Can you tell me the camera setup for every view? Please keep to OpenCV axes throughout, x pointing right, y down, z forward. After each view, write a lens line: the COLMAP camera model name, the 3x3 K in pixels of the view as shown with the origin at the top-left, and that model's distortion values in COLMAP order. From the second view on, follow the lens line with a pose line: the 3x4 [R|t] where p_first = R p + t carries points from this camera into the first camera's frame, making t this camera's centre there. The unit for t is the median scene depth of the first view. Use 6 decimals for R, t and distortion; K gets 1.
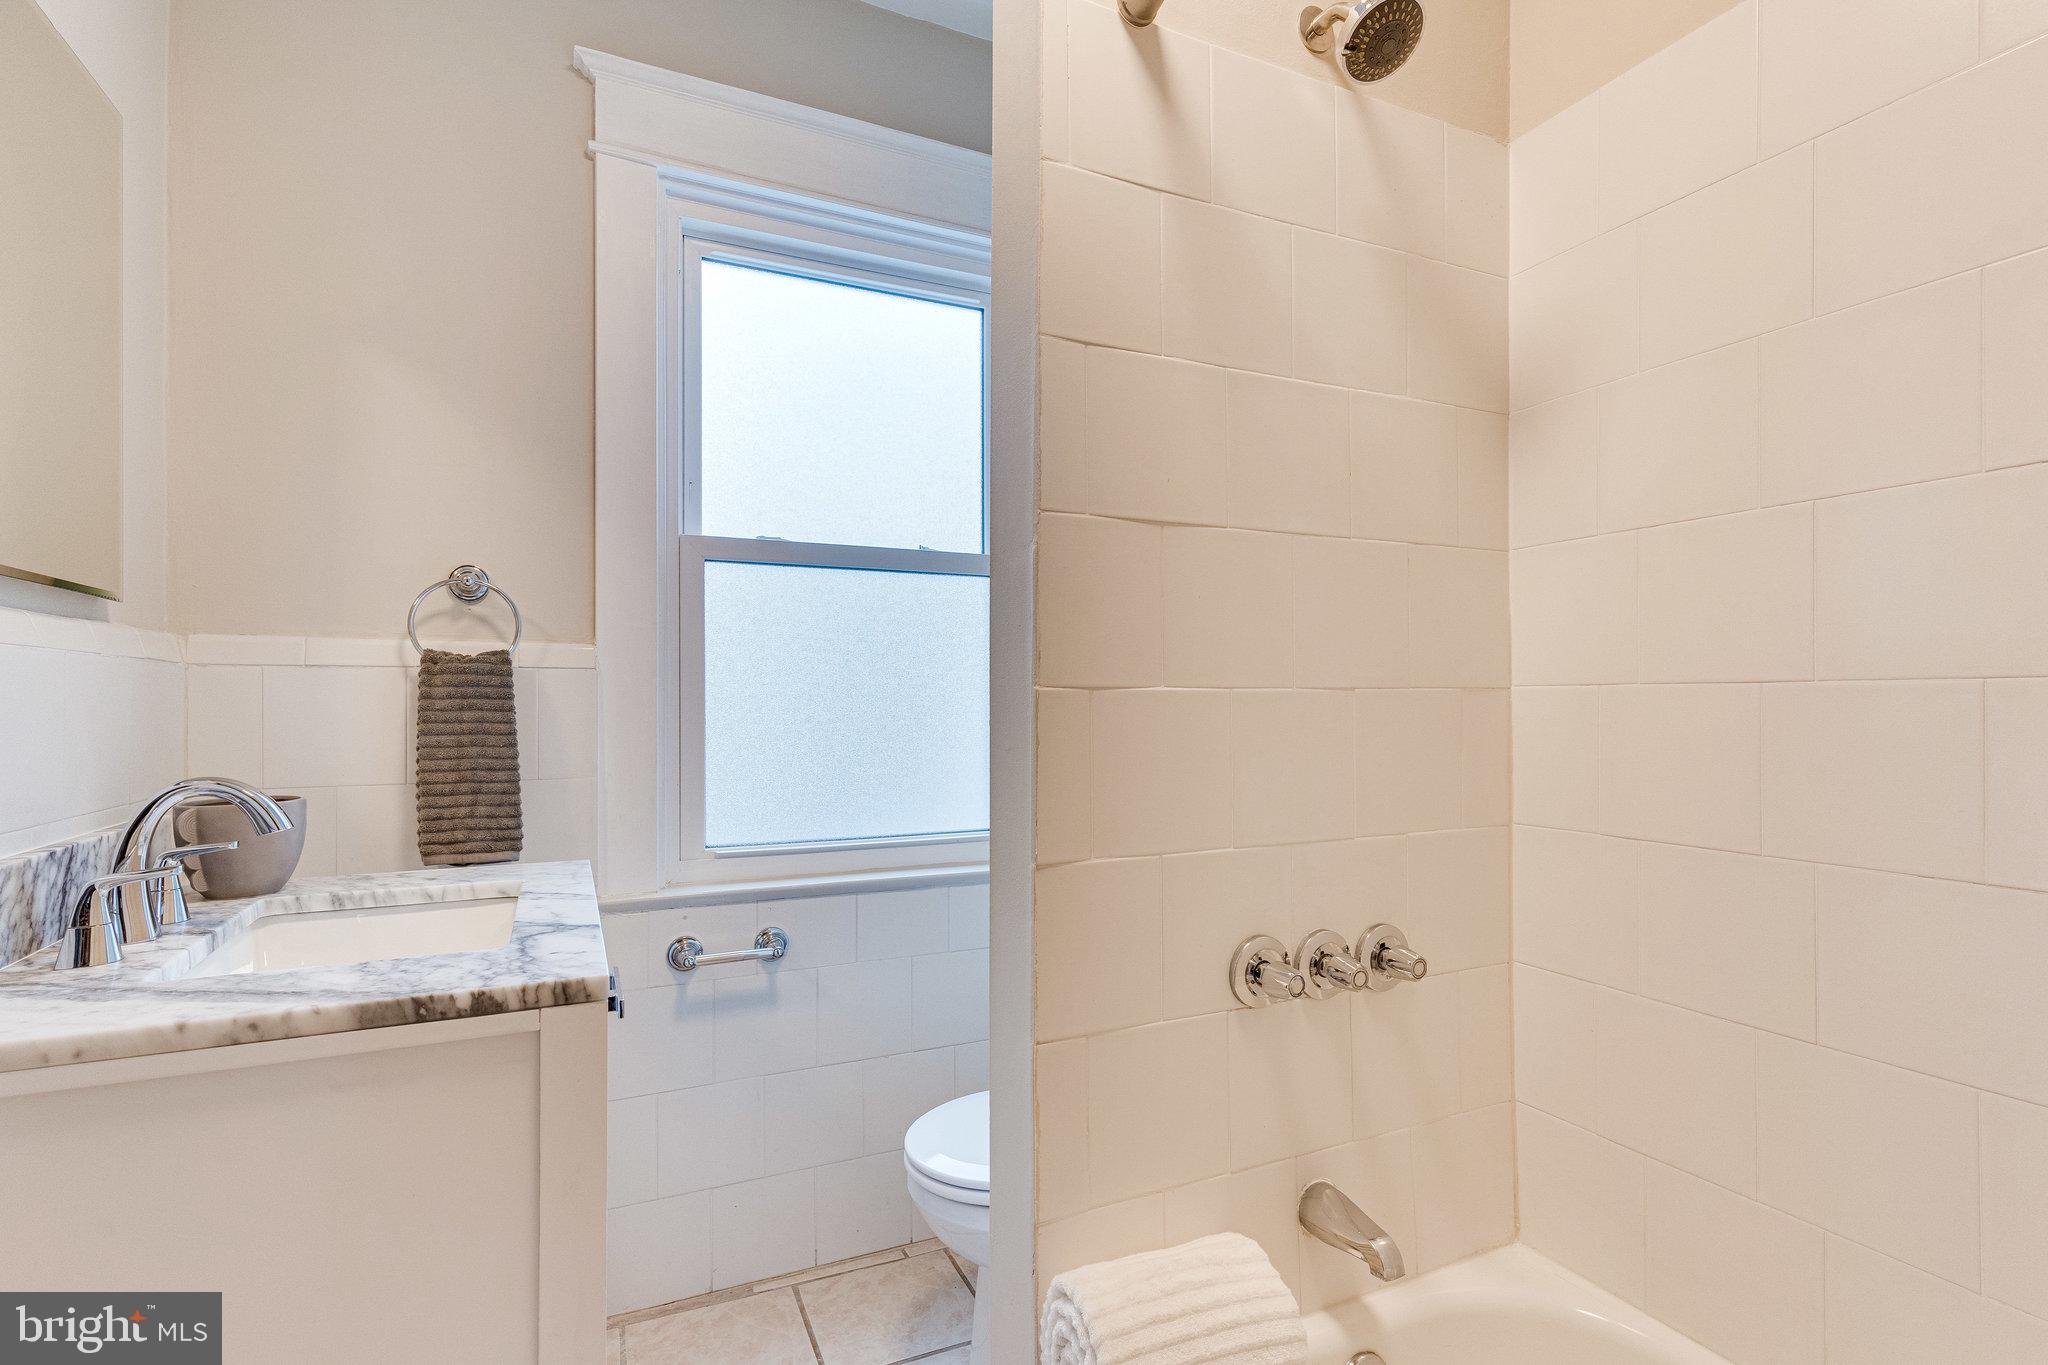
lens RADIAL K [[1001.5, 0, 1022.6], [0, 1001.5, 667.5], [0, 0, 1]] dist [0.003081, 0.001017]
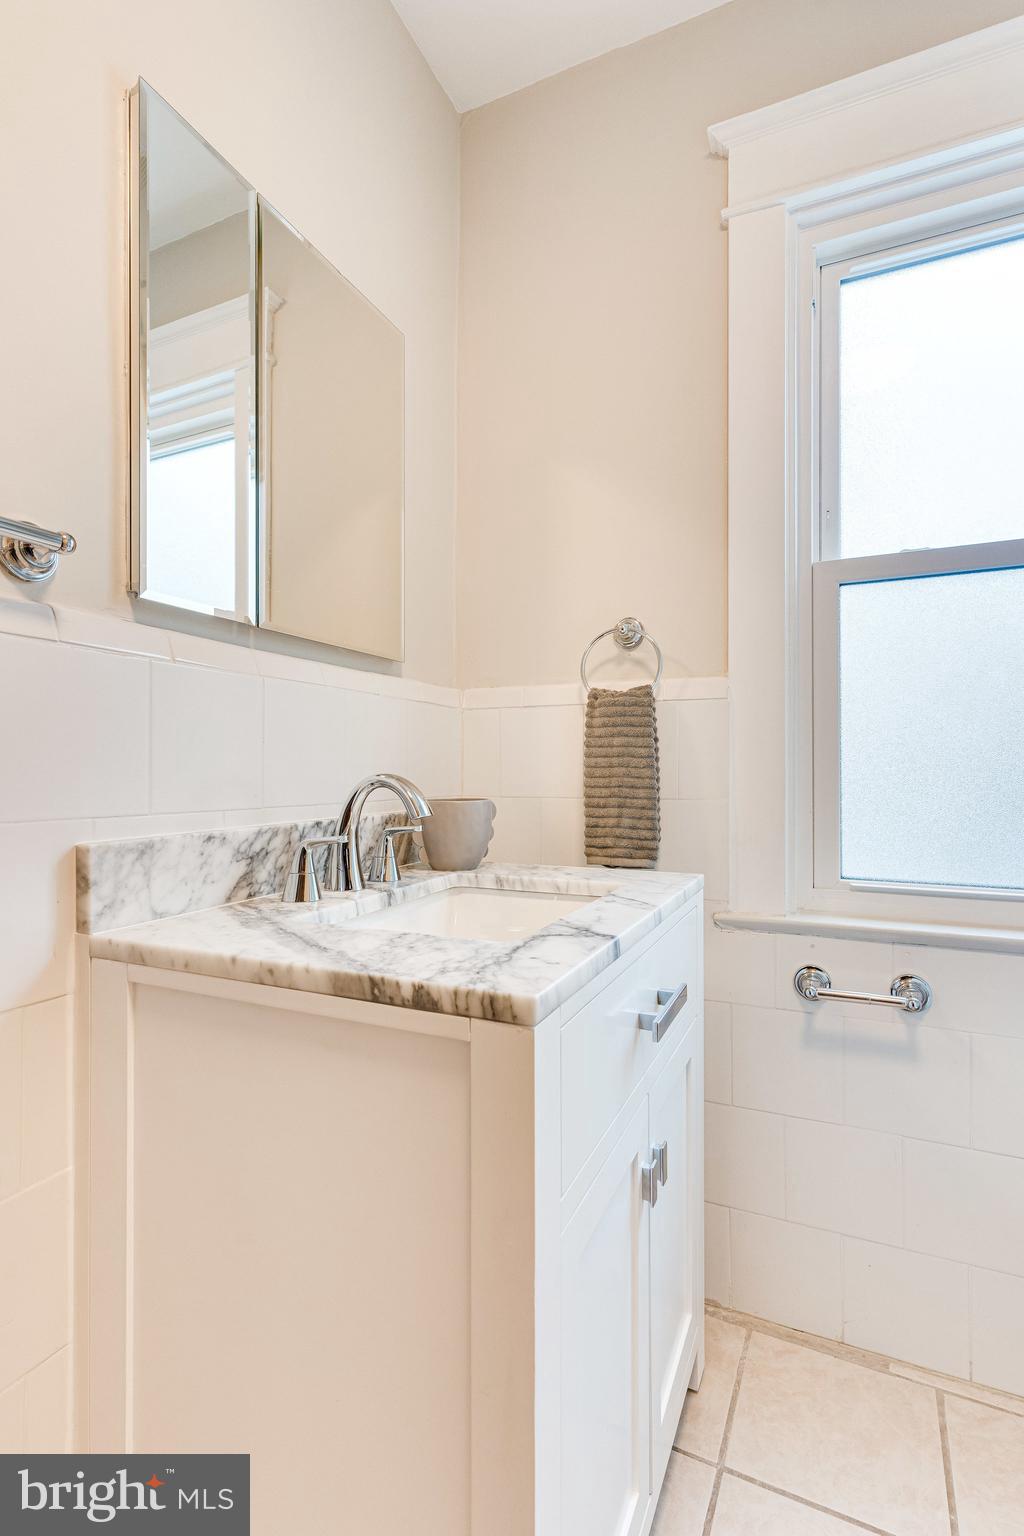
lens RADIAL K [[751.1, 0, 494.1], [0, 751.1, 760.7], [0, 0, 1]] dist [0.003081, 0.001017]
pose [[0.652223, -0.004536, -0.758013, 0.020656], [0.022694, 0.999651, 0.013545, 0.056077], [0.757687, -0.026036, 0.652098, 0.317732]]
